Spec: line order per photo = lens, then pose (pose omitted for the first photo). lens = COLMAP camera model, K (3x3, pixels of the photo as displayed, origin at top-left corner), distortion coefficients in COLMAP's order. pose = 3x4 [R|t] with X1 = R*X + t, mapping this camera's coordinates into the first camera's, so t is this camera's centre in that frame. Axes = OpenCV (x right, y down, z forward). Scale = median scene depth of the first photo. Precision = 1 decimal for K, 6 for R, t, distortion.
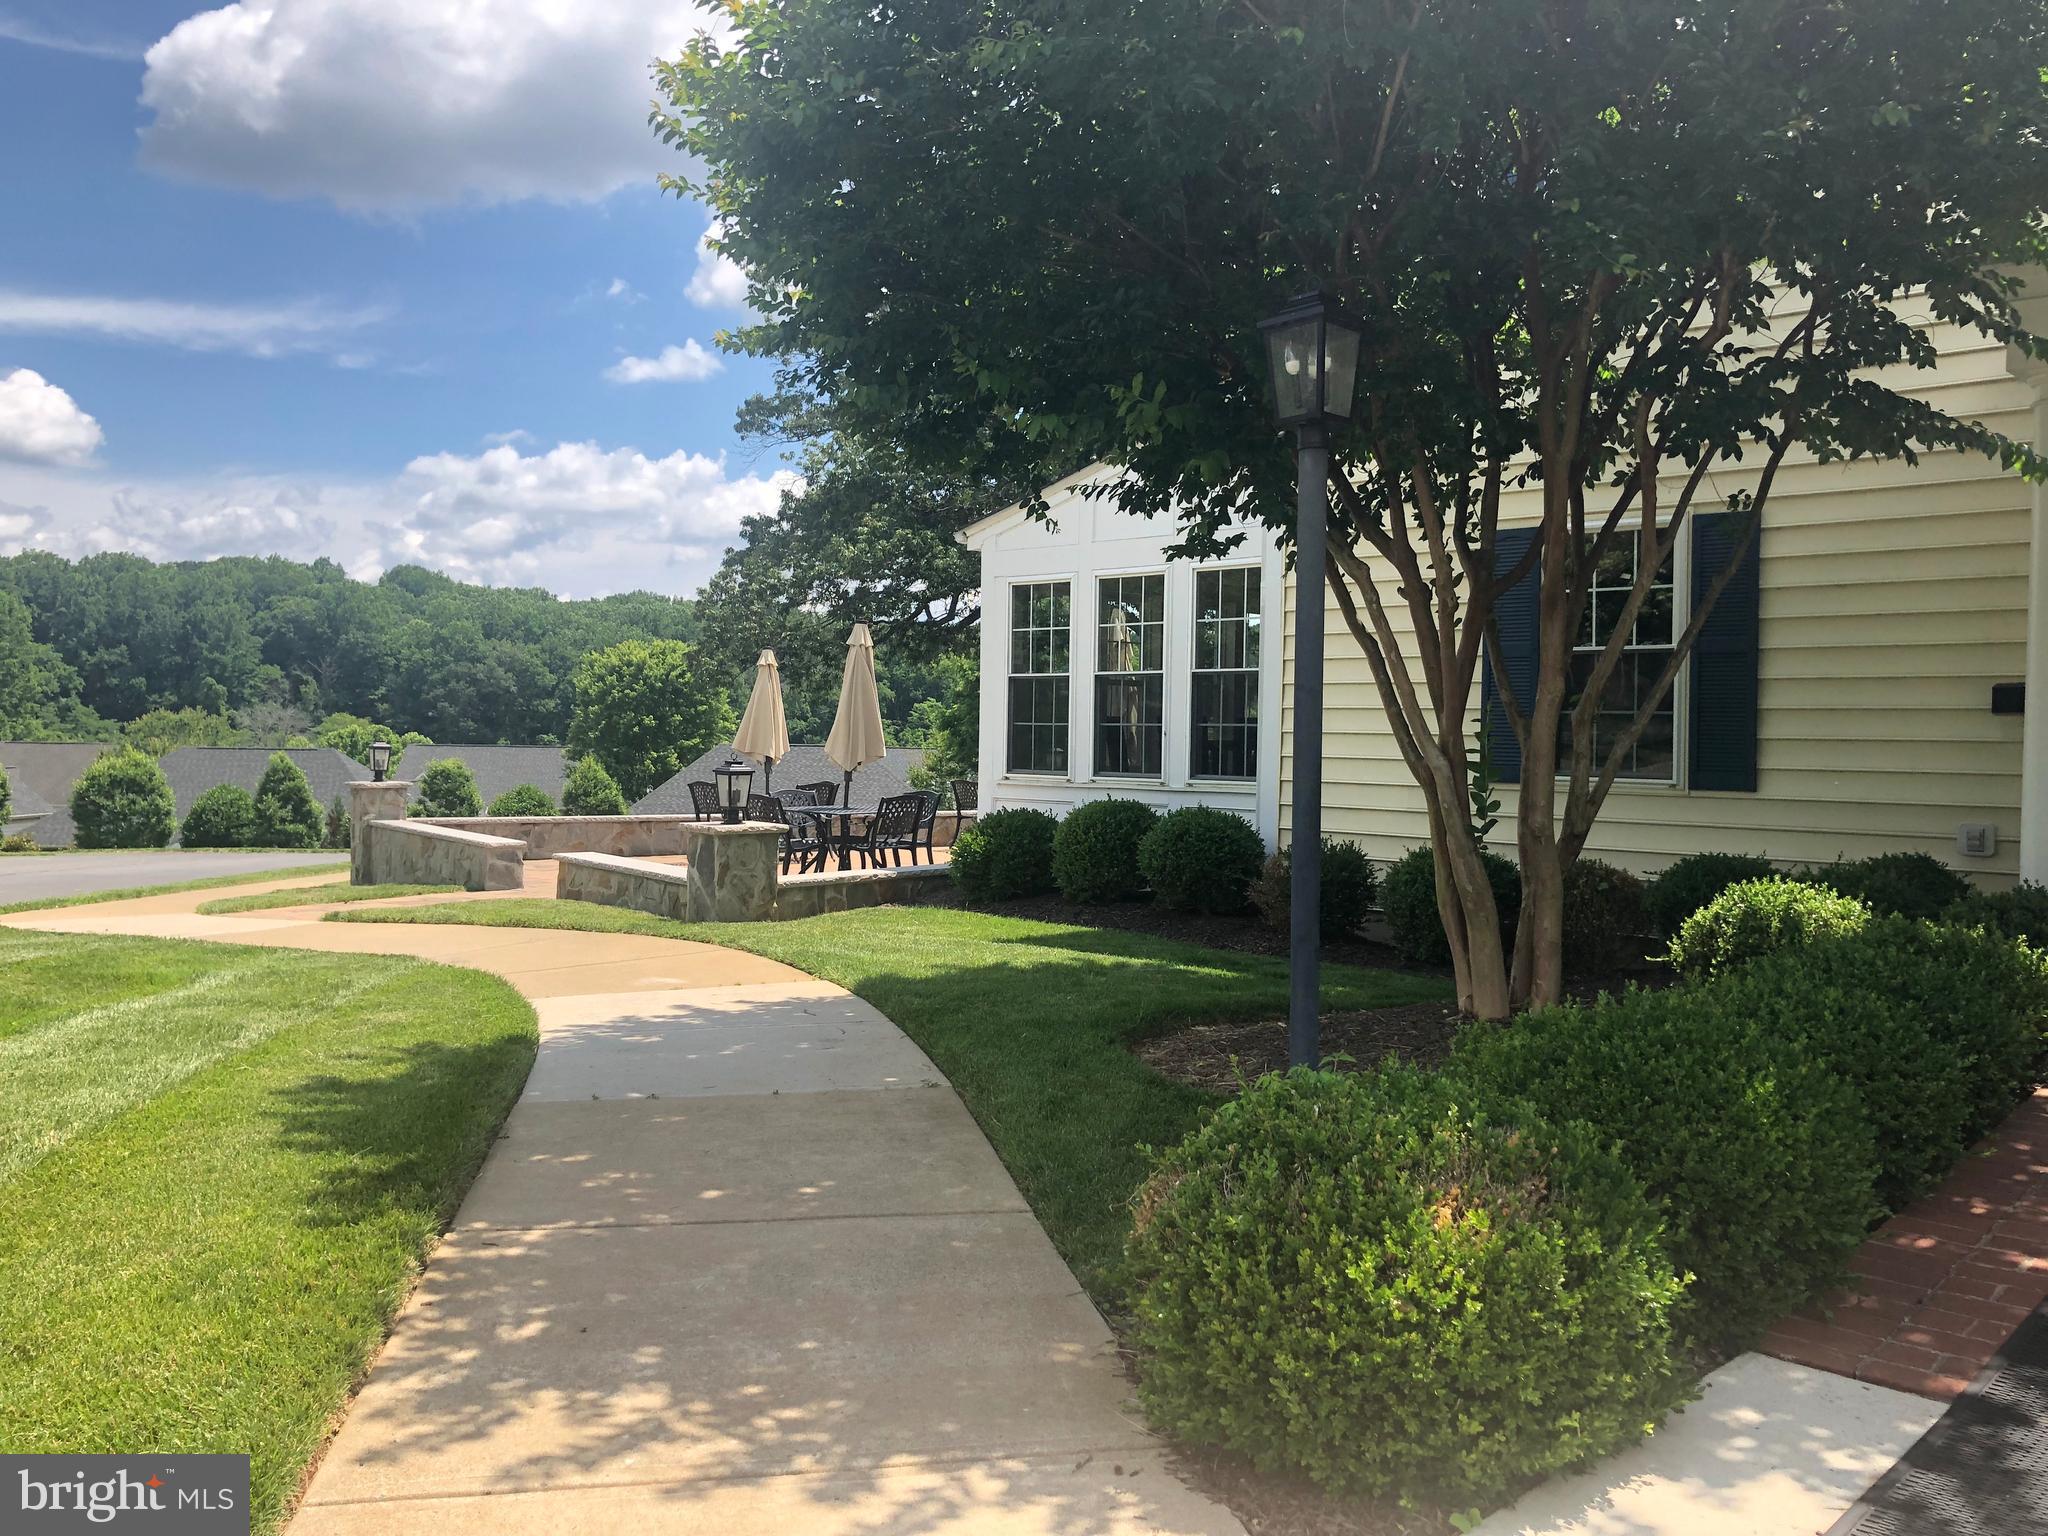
lens RADIAL K [[1689.0, 0, 1035.1], [0, 1689.0, 760.0], [0, 0, 1]] dist [0.006036, 0.022739]
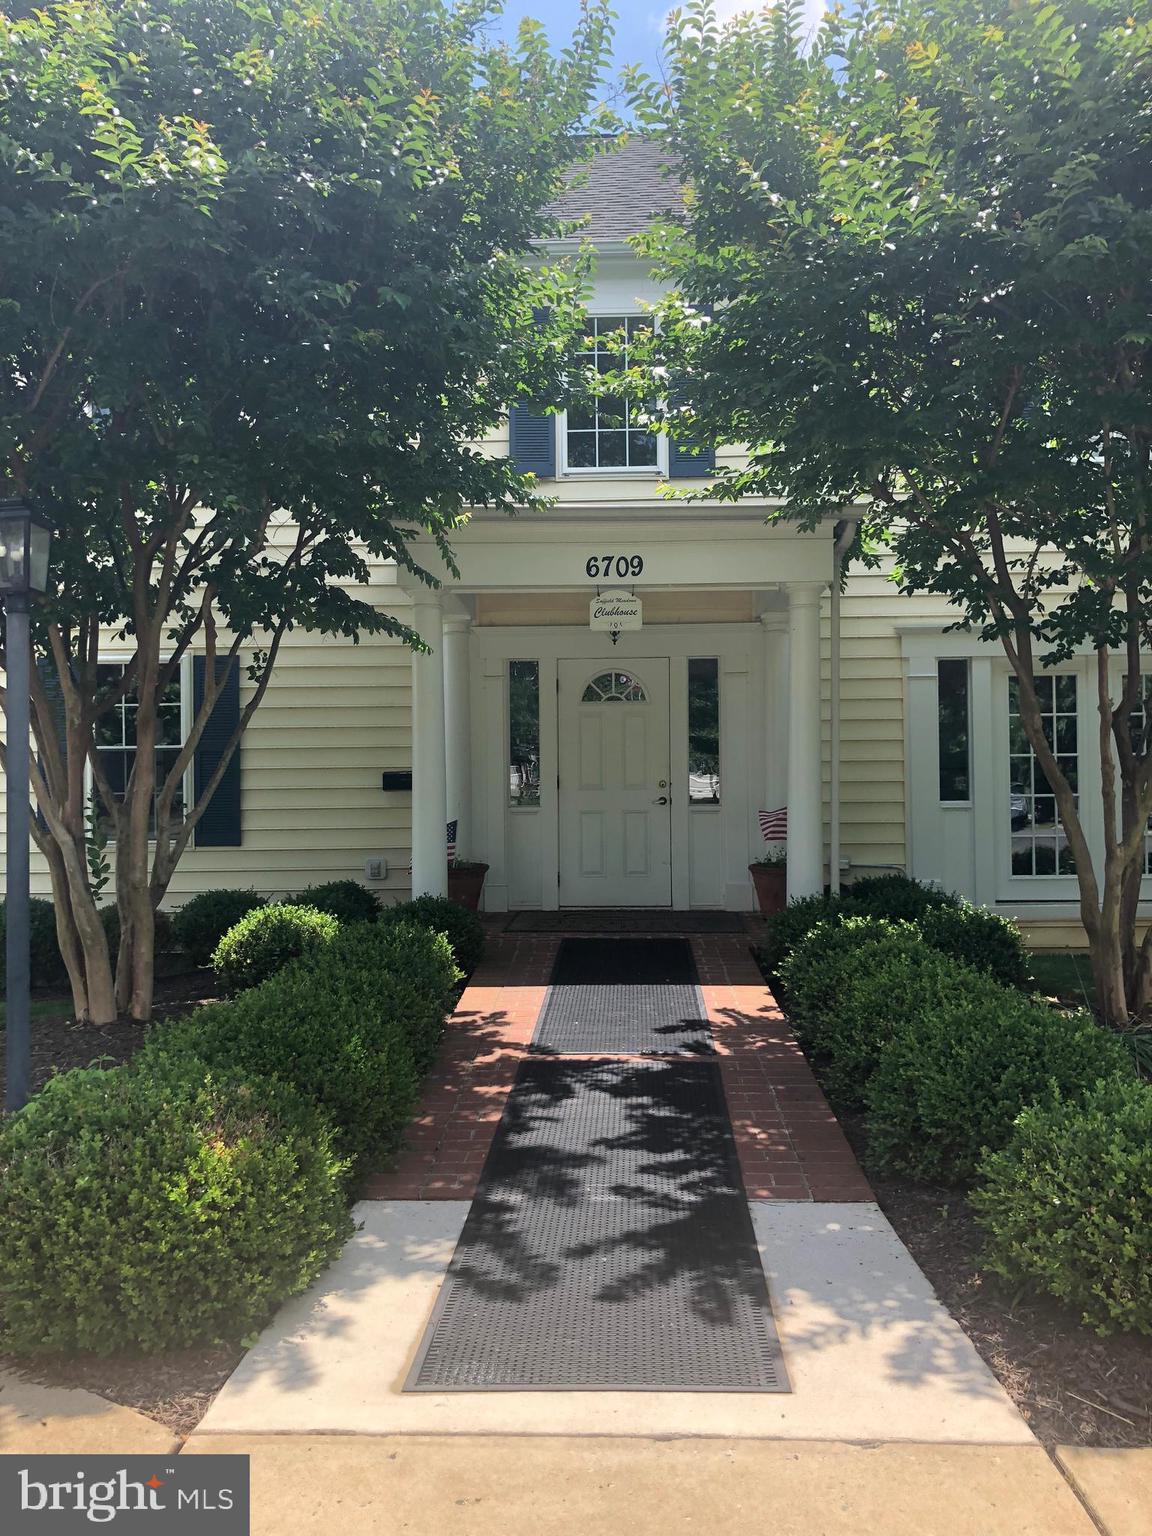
lens RADIAL K [[1266.8, 0, 566.2], [0, 1266.8, 776.0], [0, 0, 1]] dist [0.006036, 0.022739]
pose [[0.761165, -0.012258, 0.648442, -0.231417], [0.034843, 0.999150, -0.022012, -0.024381], [-0.647622, 0.039349, 0.760945, -0.071218]]
